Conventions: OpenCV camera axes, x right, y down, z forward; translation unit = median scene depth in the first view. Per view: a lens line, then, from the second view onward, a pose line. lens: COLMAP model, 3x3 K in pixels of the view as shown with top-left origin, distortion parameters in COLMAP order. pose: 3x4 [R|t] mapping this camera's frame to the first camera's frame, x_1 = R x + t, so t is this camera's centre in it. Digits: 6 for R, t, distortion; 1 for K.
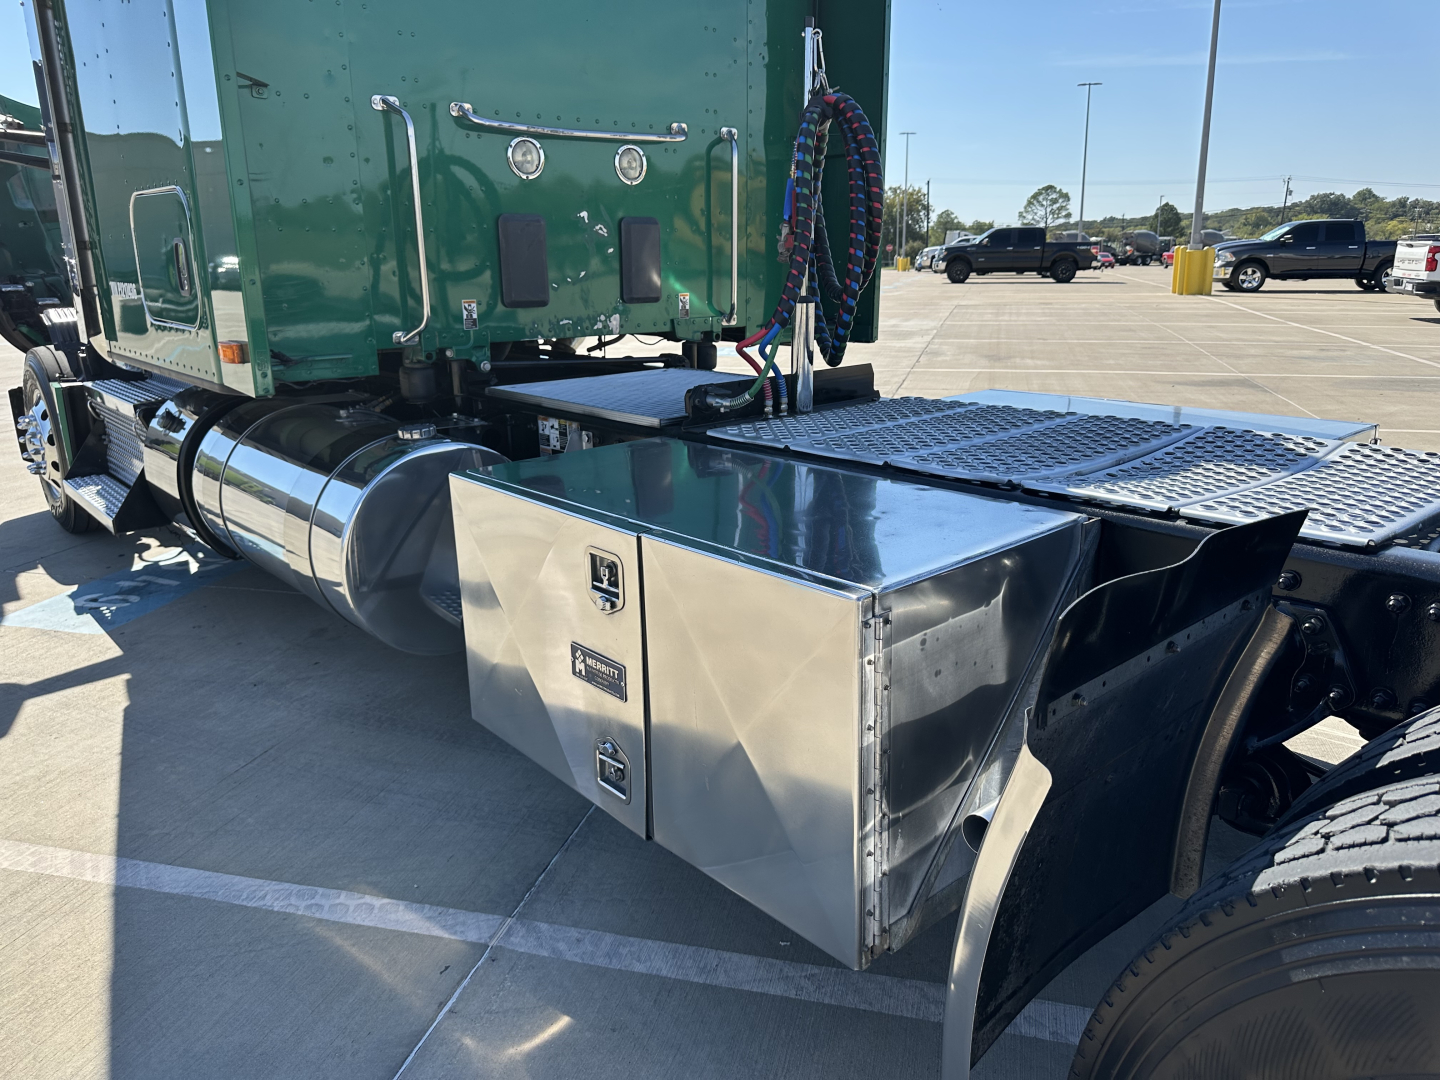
lens RADIAL K [[1026.8, 0, 731.6], [0, 1026.8, 538.7], [0, 0, 1]] dist [0.010296, -0.005347]
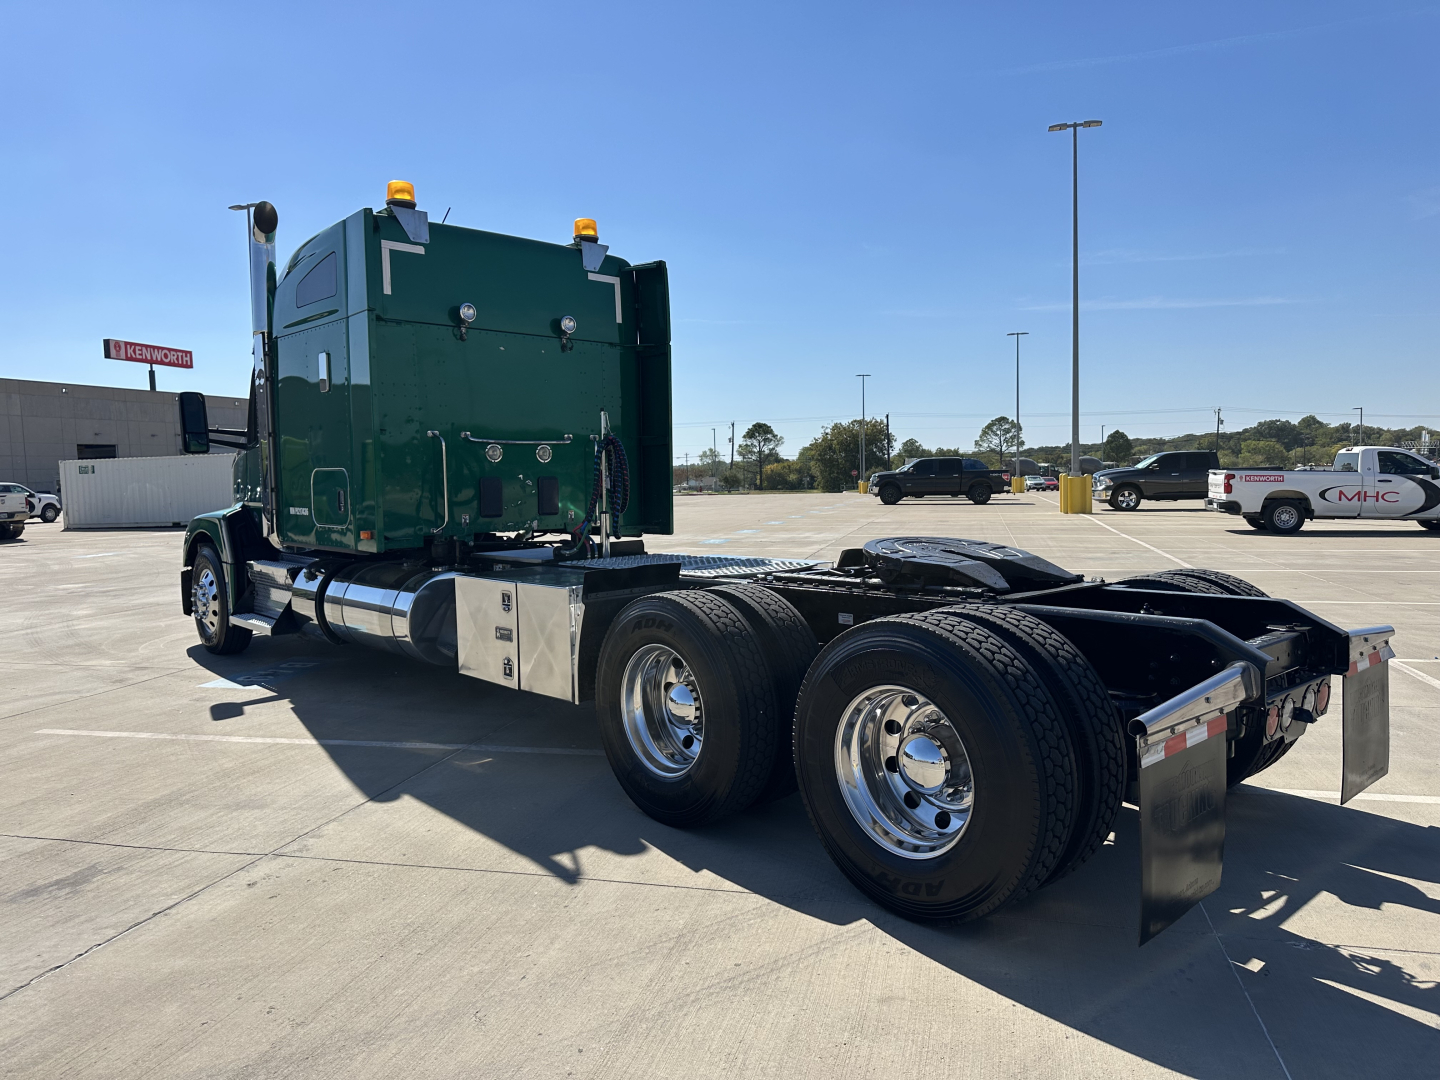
lens RADIAL K [[999.6, 0, 724.1], [0, 999.6, 522.4], [0, 0, 1]] dist [0.092541, -0.144920]
pose [[0.999927, -0.006729, 0.010008, 0.232323], [0.008811, 0.974275, -0.225191, 0.230182], [-0.008235, 0.225263, 0.974263, -0.920882]]
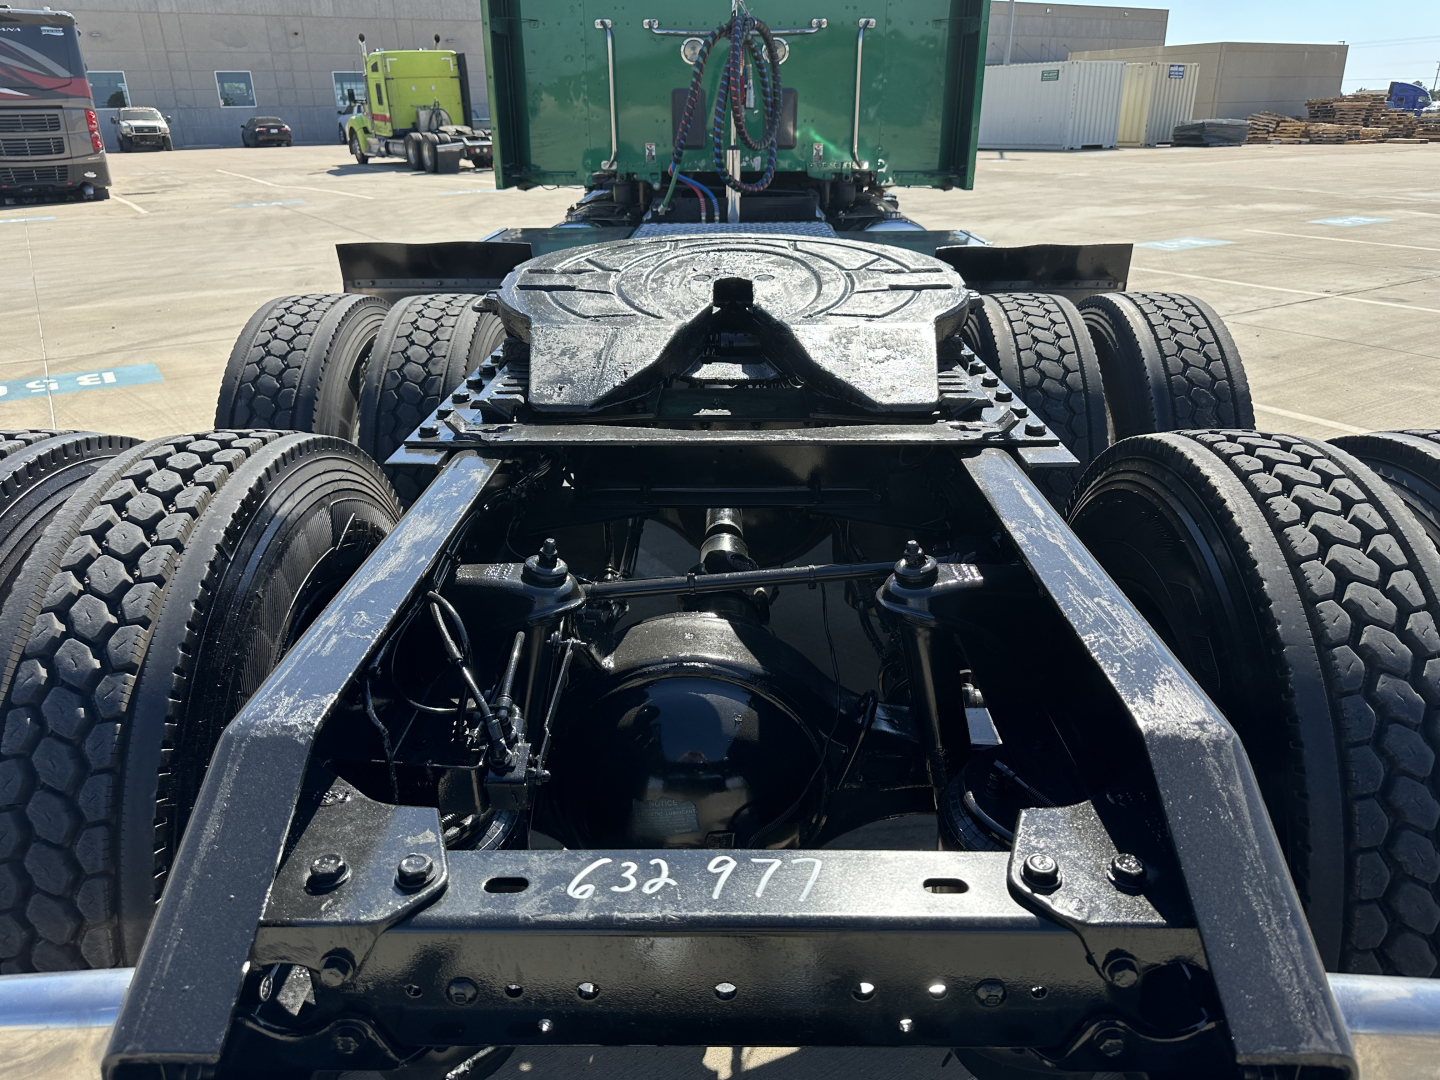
lens RADIAL K [[1044.0, 0, 720.0], [0, 1044.0, 540.0], [0, 0, 1]] dist [-0.021581, 0.012556]
pose [[0.736770, 0.268972, -0.620342, 0.848128], [-0.187206, 0.962752, 0.195095, 0.026580], [0.649711, -0.027608, 0.759680, -0.169779]]
